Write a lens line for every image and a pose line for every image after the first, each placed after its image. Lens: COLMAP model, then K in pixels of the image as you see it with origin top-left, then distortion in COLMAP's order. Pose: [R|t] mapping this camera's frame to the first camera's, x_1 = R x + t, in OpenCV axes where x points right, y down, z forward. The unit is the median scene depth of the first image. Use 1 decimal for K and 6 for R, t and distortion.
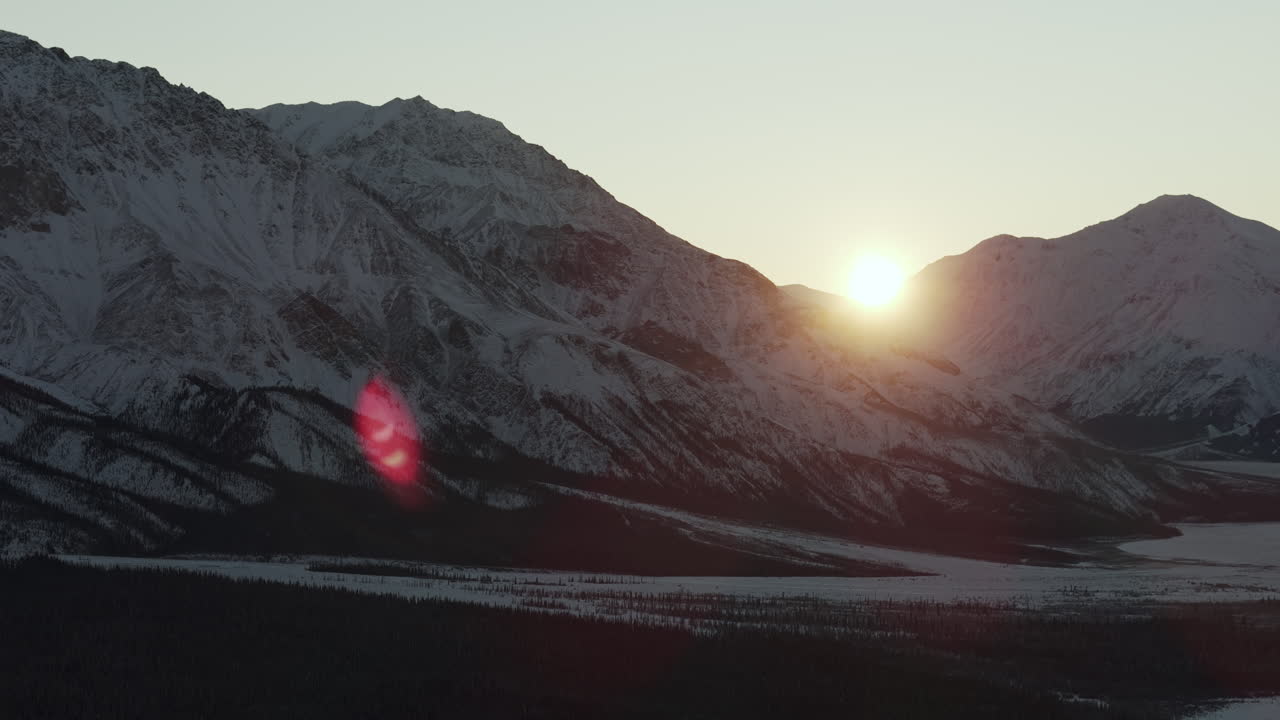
lens RADIAL K [[2822.6, 0, 637.6], [0, 2822.6, 365.5], [0, 0, 1]] dist [-0.139496, 0.000000]
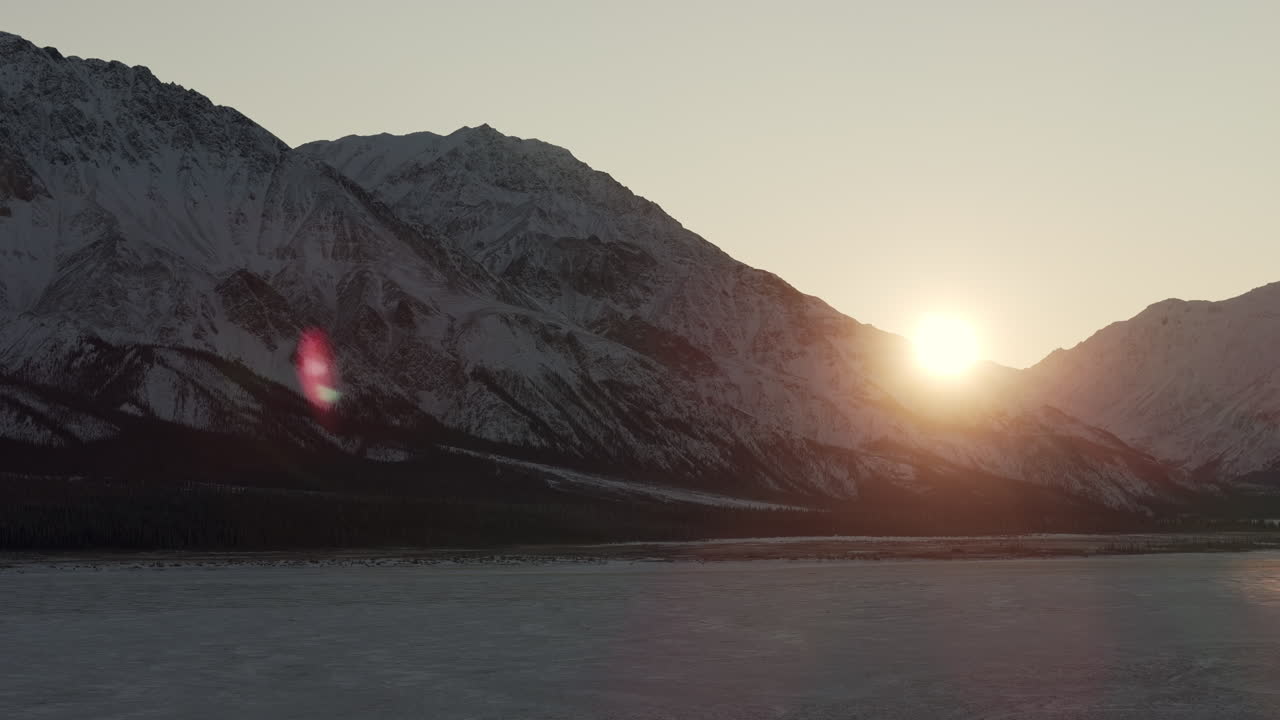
lens RADIAL K [[2822.6, 0, 643.1], [0, 2822.6, 352.6], [0, 0, 1]] dist [-0.139496, 0.000000]
pose [[0.994645, -0.002883, -0.103311, 0.113156], [-0.002044, 0.998866, -0.047556, 0.045768], [0.103331, 0.047512, 0.993512, 0.021751]]
